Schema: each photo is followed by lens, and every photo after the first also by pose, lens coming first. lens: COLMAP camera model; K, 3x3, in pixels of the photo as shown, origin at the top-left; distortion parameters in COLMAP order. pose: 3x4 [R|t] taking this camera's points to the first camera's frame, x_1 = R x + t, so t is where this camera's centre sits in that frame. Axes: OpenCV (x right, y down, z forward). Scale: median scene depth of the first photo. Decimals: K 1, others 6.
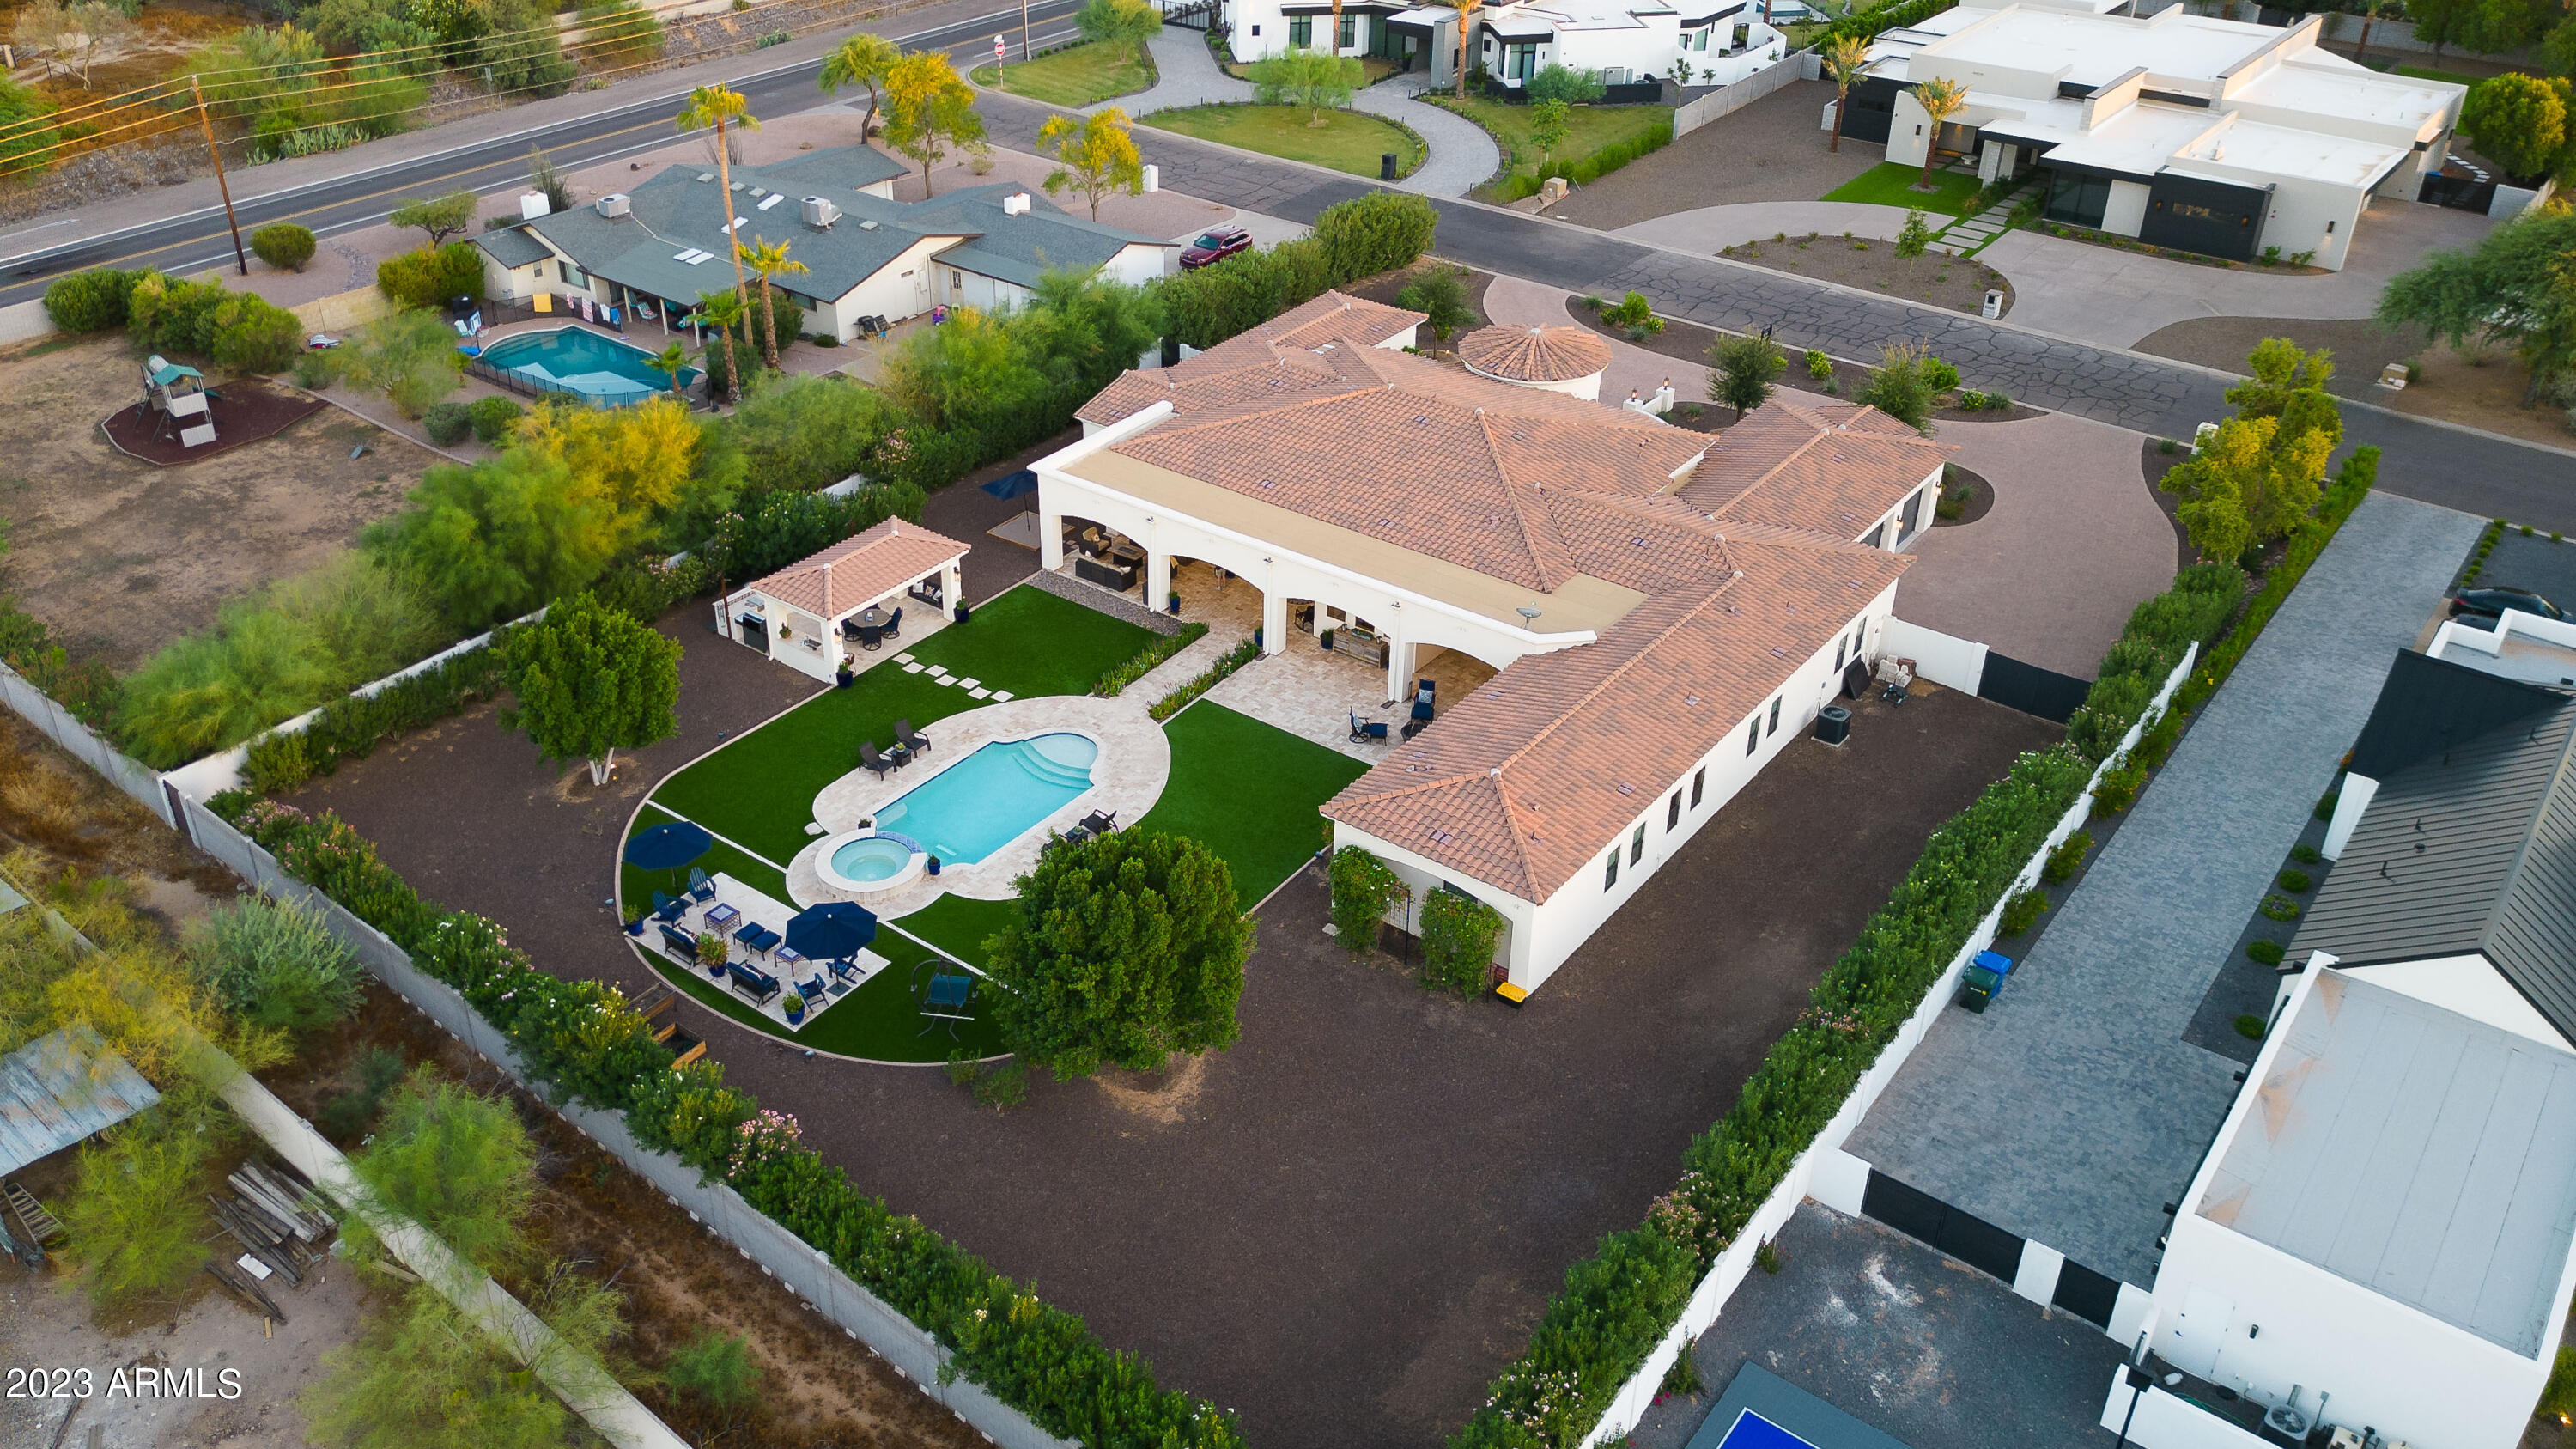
lens RADIAL K [[2060.5, 0, 1189.0], [0, 2060.5, 724.3], [0, 0, 1]] dist [0.051871, -0.010323]
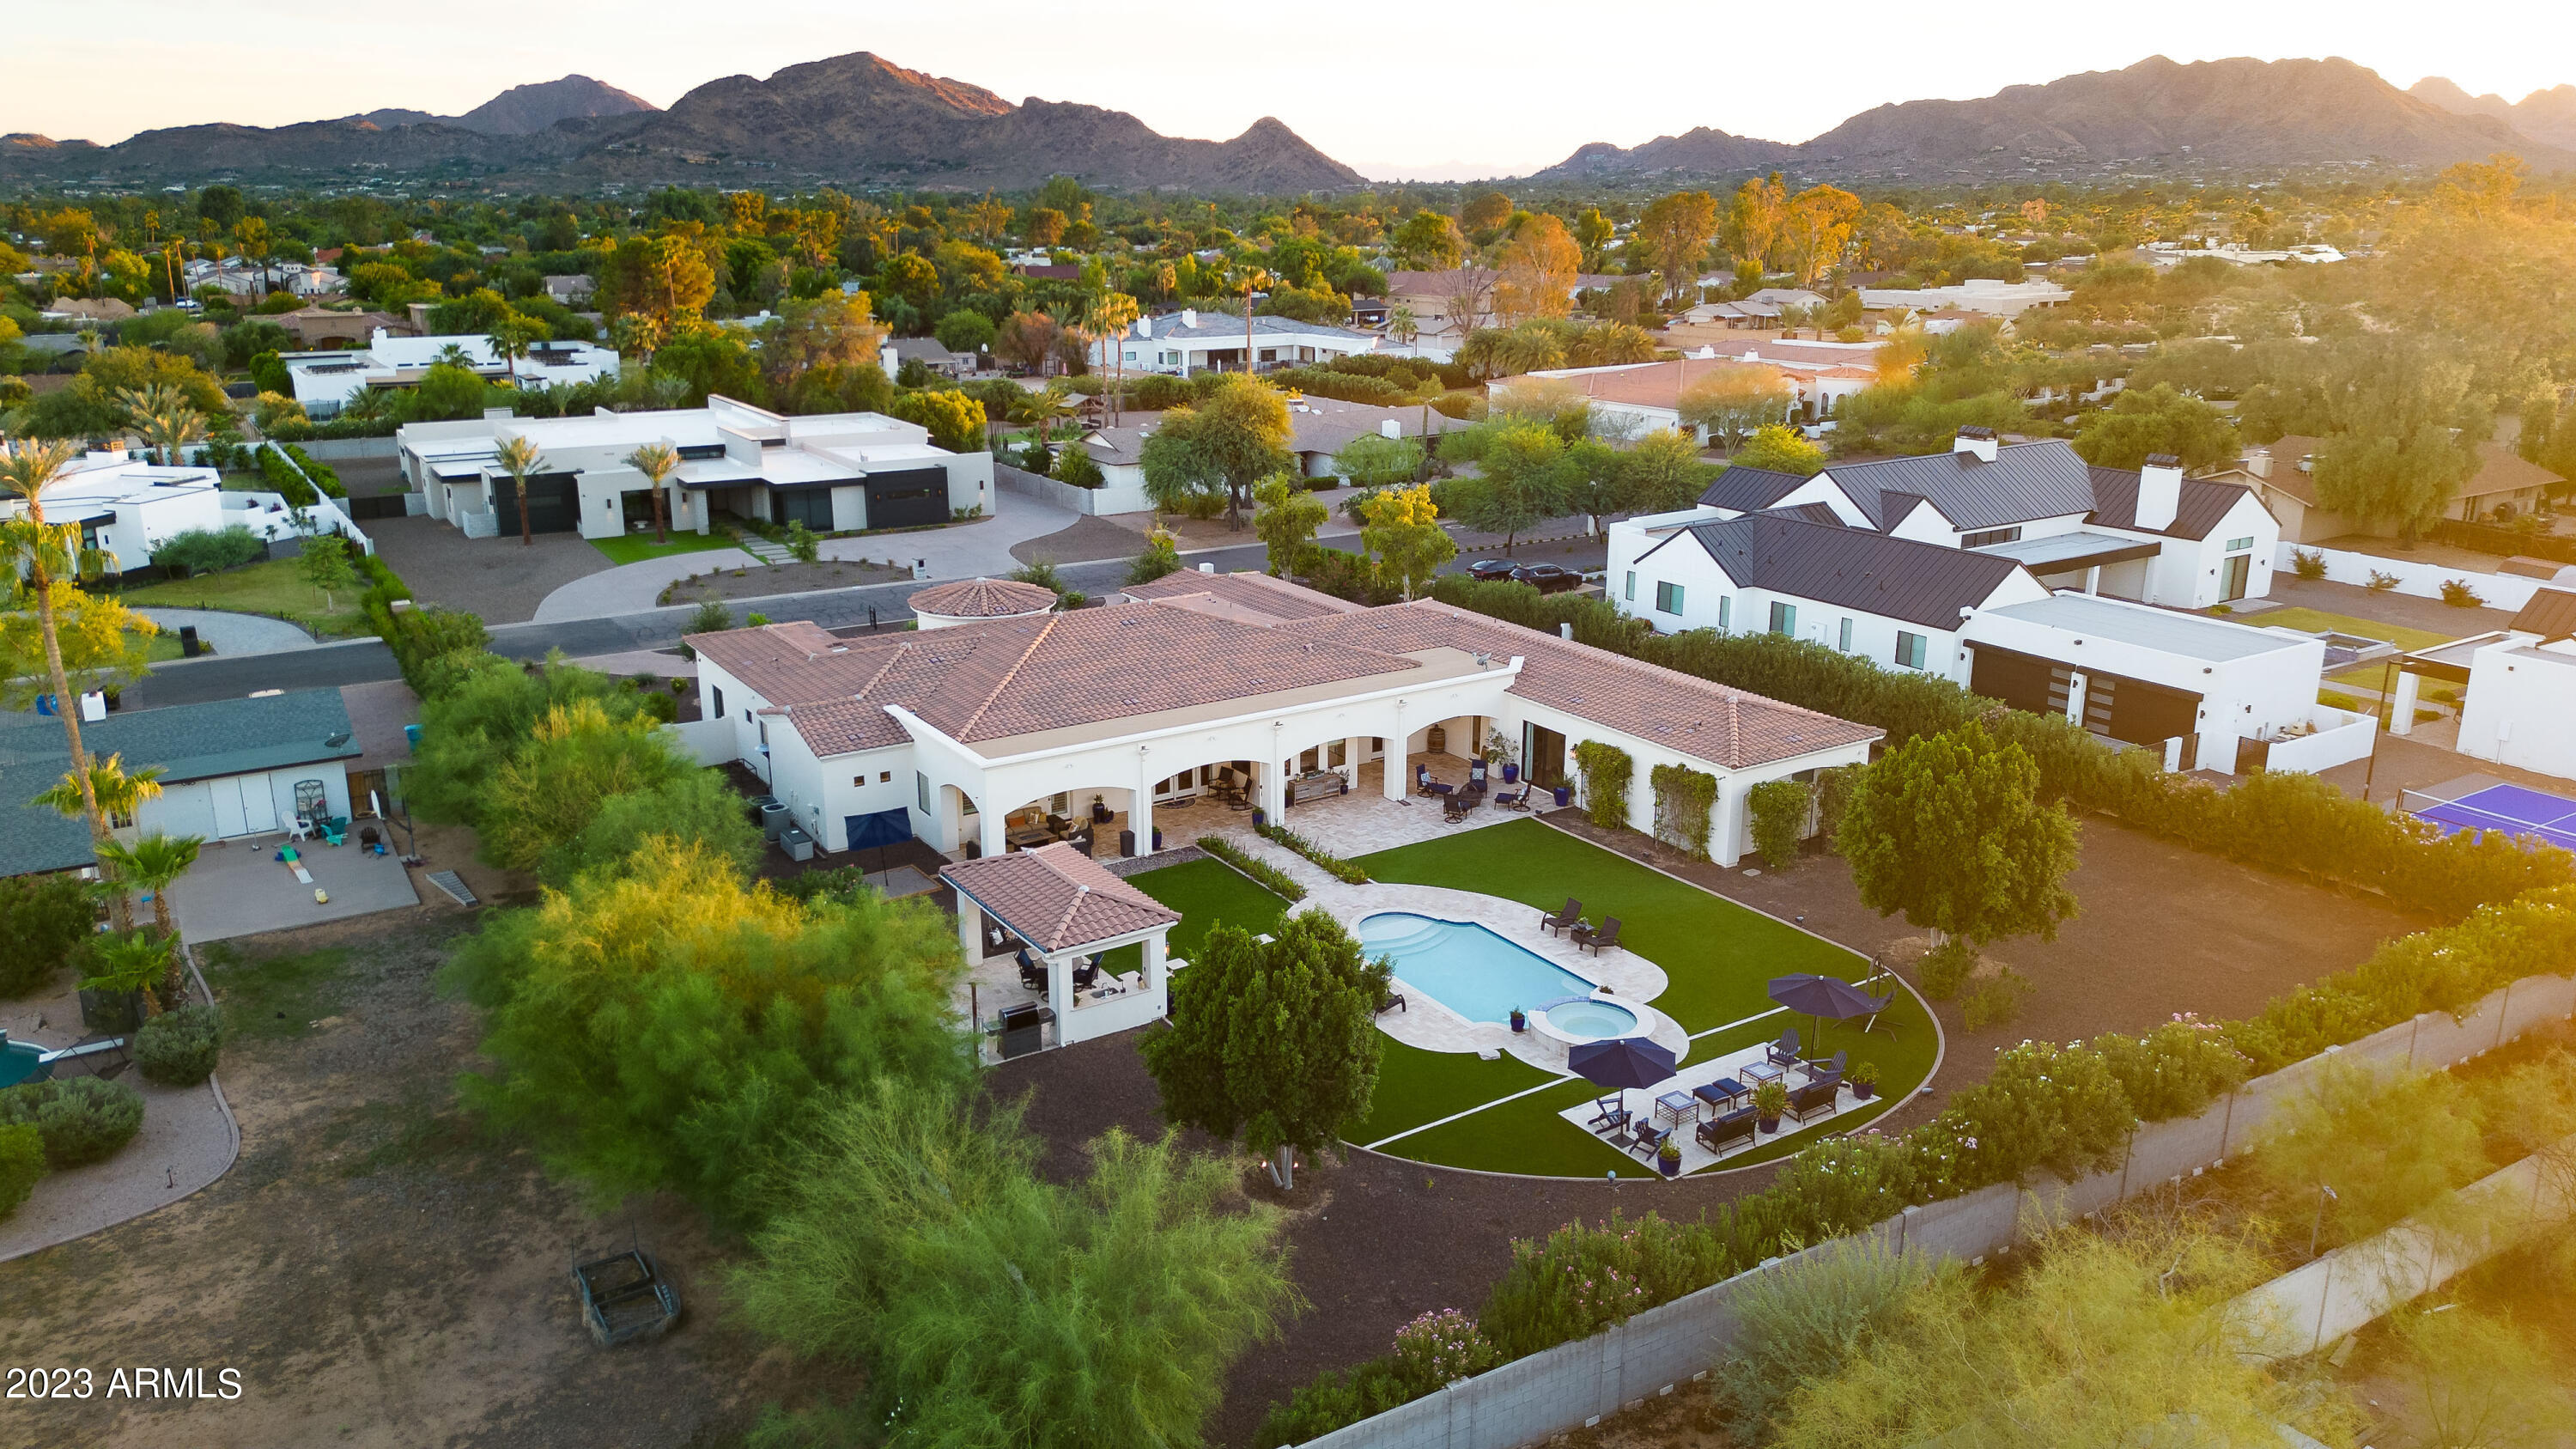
lens RADIAL K [[1842.6, 0, 1288.0], [0, 1842.6, 724.5], [0, 0, 1]] dist [0.073024, -0.079232]
pose [[0.320084, -0.264317, 0.909771, -0.745362], [0.494760, 0.865575, 0.077406, -0.143062], [-0.807935, 0.425342, 0.407830, 0.614169]]
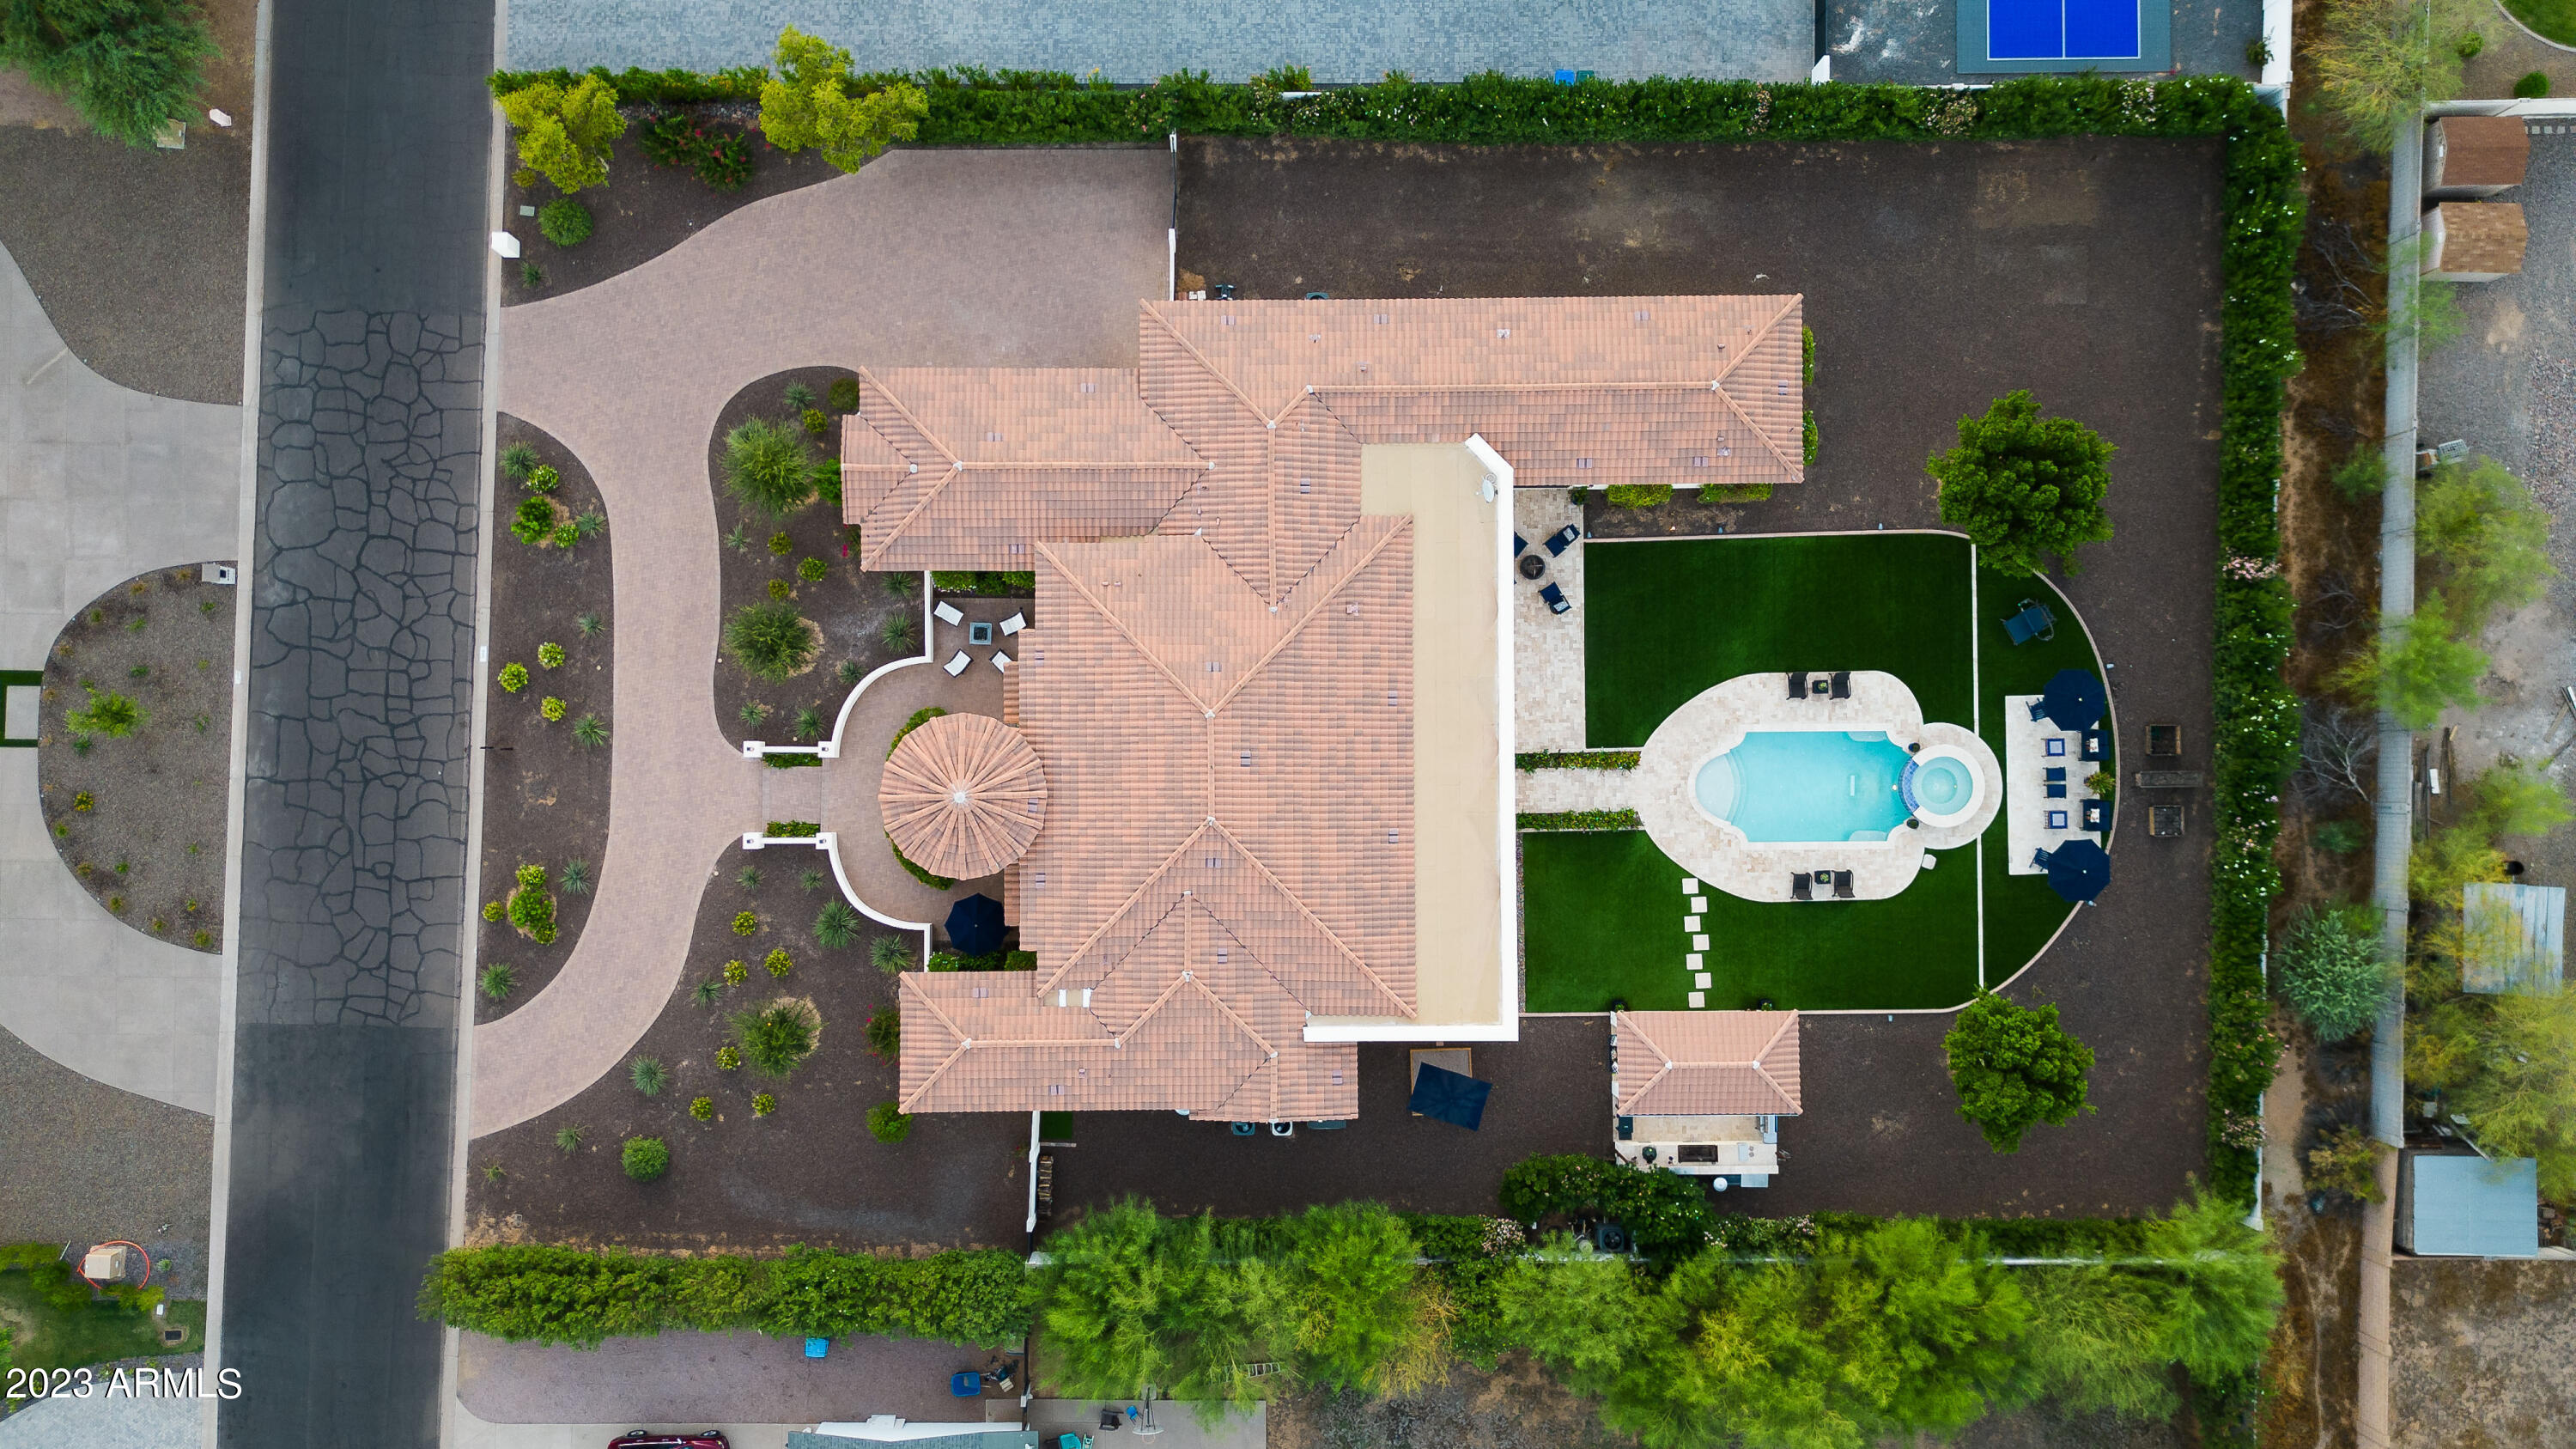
lens RADIAL K [[1842.6, 0, 1288.0], [0, 1842.6, 724.5], [0, 0, 1]] dist [0.073024, -0.079232]
pose [[-0.625758, -0.779975, 0.008084, 0.111615], [0.389889, -0.303790, 0.869309, -0.955382], [-0.675583, 0.547129, 0.494203, 0.565705]]
